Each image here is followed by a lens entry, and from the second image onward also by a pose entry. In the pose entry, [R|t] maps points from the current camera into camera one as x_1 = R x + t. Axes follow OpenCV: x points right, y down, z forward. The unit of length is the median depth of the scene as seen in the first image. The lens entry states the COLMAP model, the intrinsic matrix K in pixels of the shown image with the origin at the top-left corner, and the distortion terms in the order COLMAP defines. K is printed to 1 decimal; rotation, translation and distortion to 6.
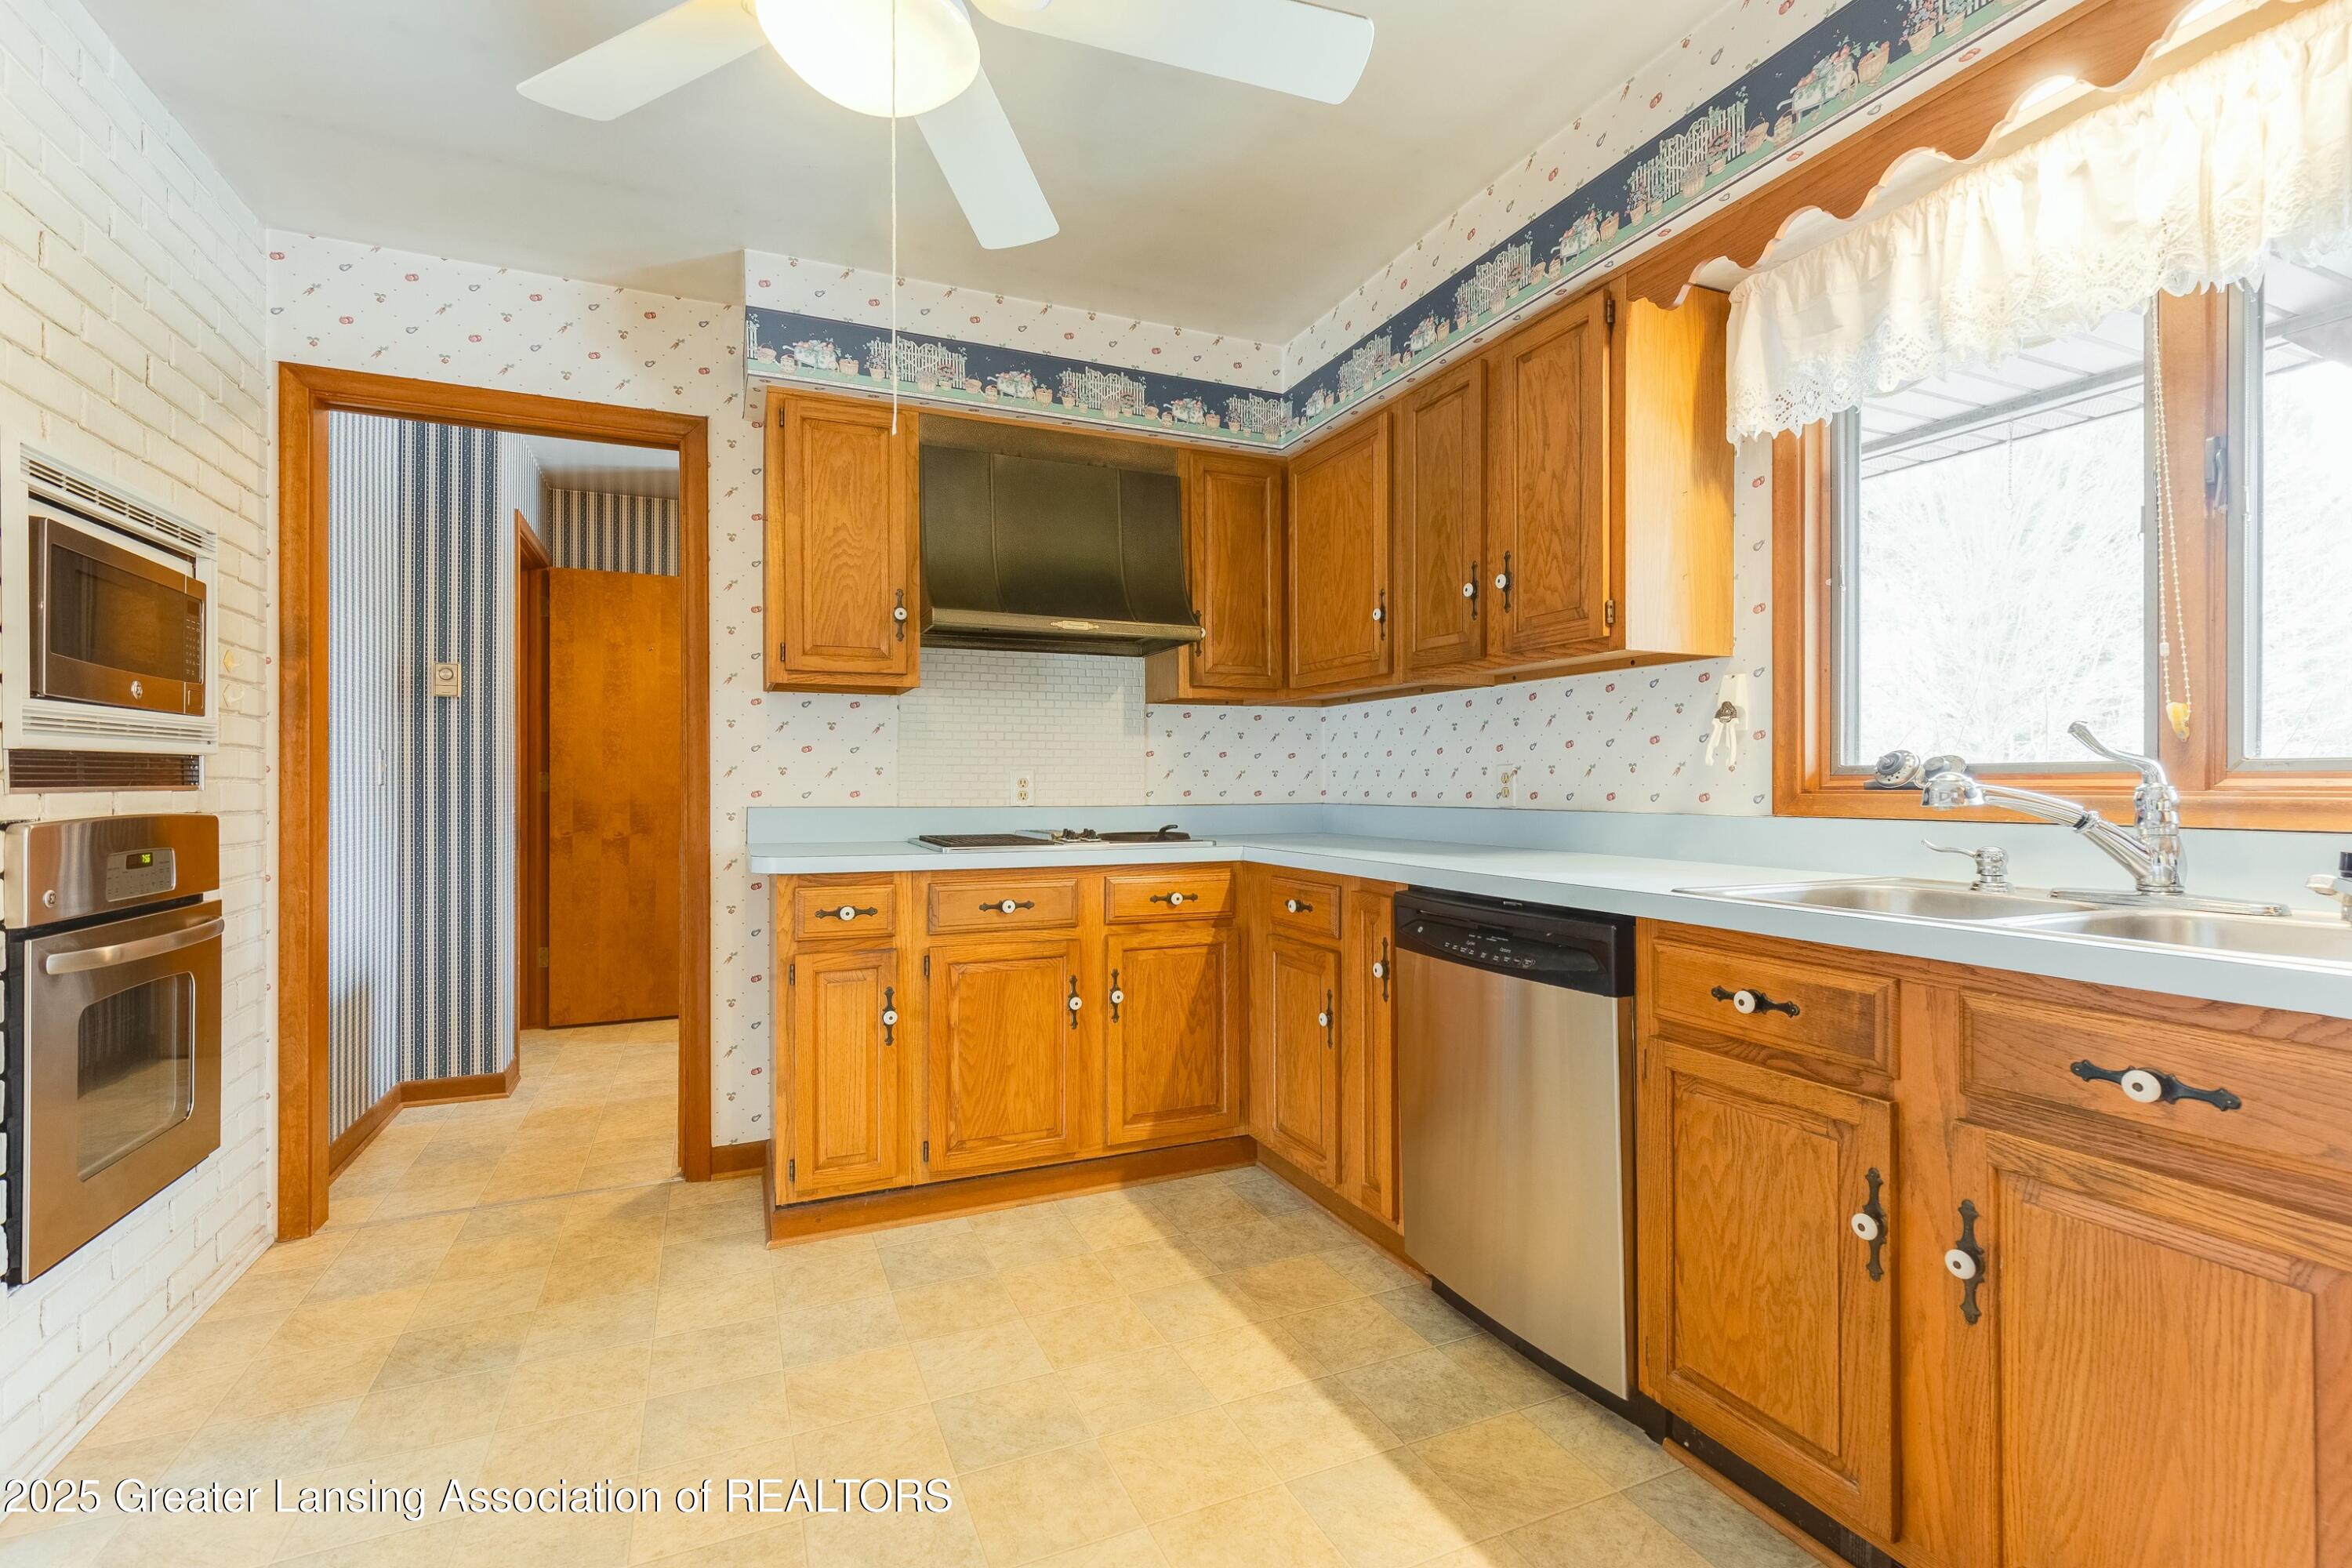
lens RADIAL K [[1080.0, 0, 1183.0], [0, 1080.0, 772.7], [0, 0, 1]] dist [0.000472, -0.000064]
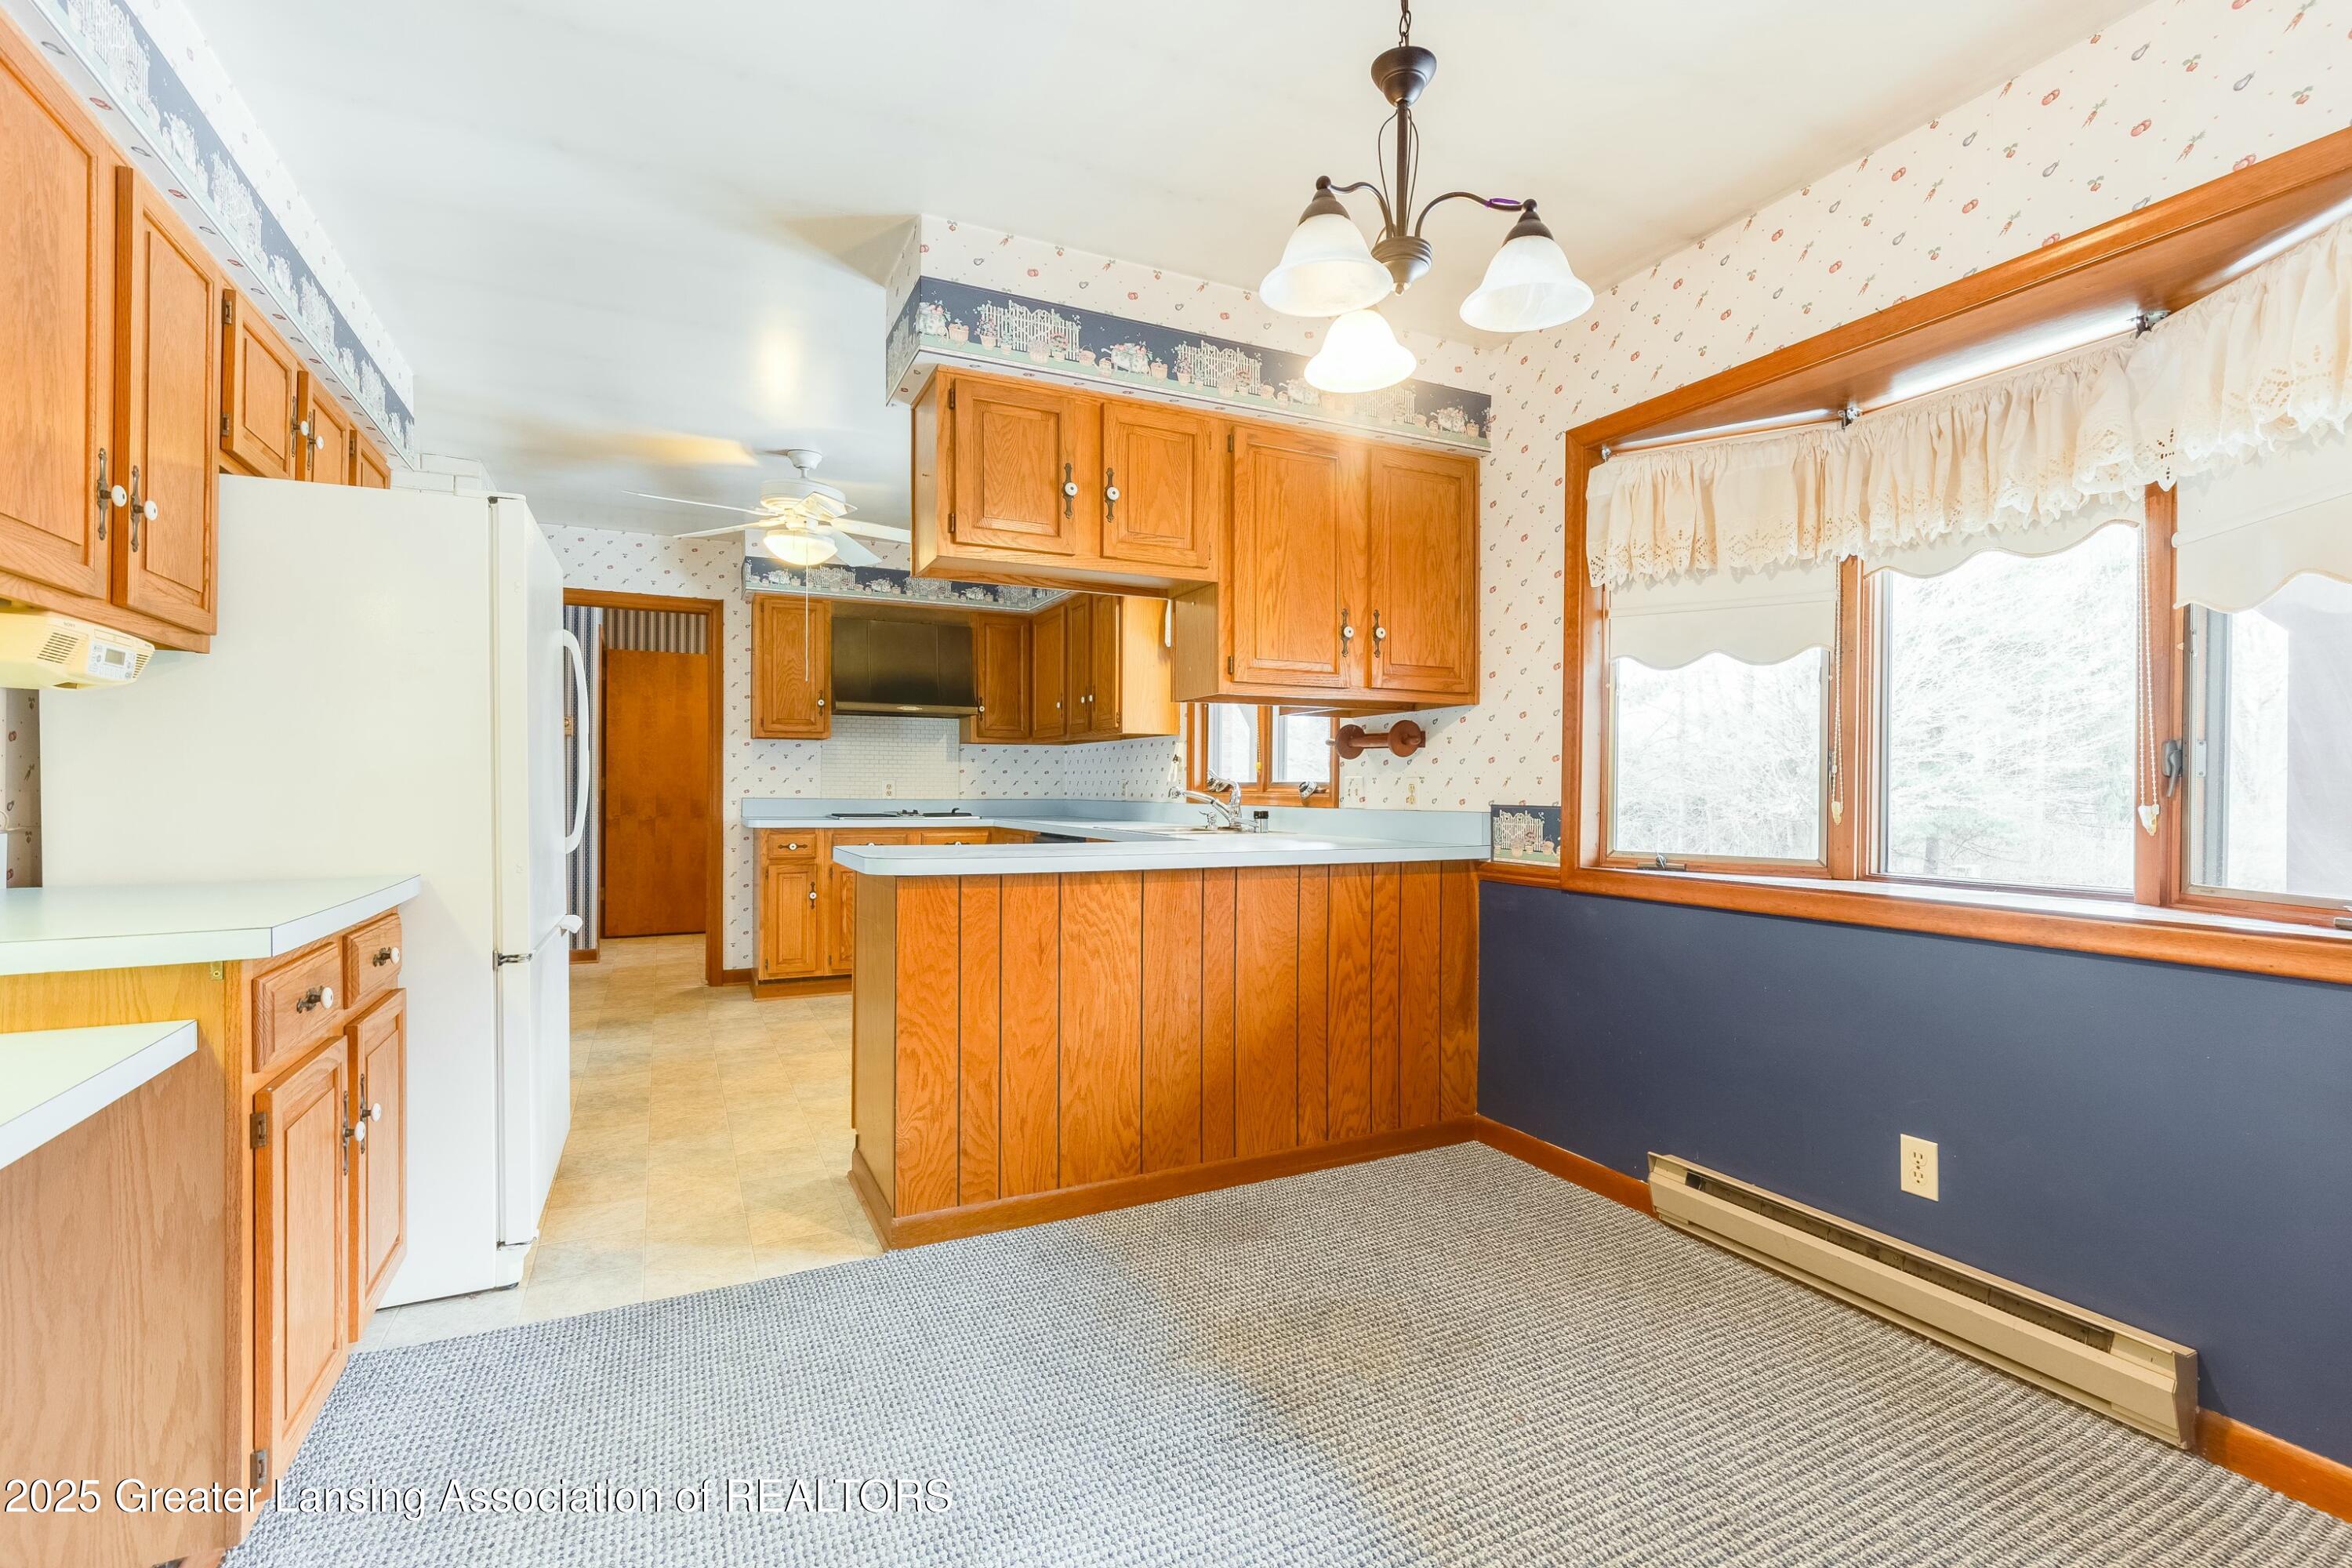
lens RADIAL K [[1050.4, 0, 1176.0], [0, 1050.4, 784.0], [0, 0, 1]] dist [0.000173, 0.000028]
pose [[0.999053, 0.007836, 0.042794, 0.302320], [-0.008101, 0.999949, 0.006040, -0.011319], [-0.042744, -0.006381, 0.999066, -0.940388]]
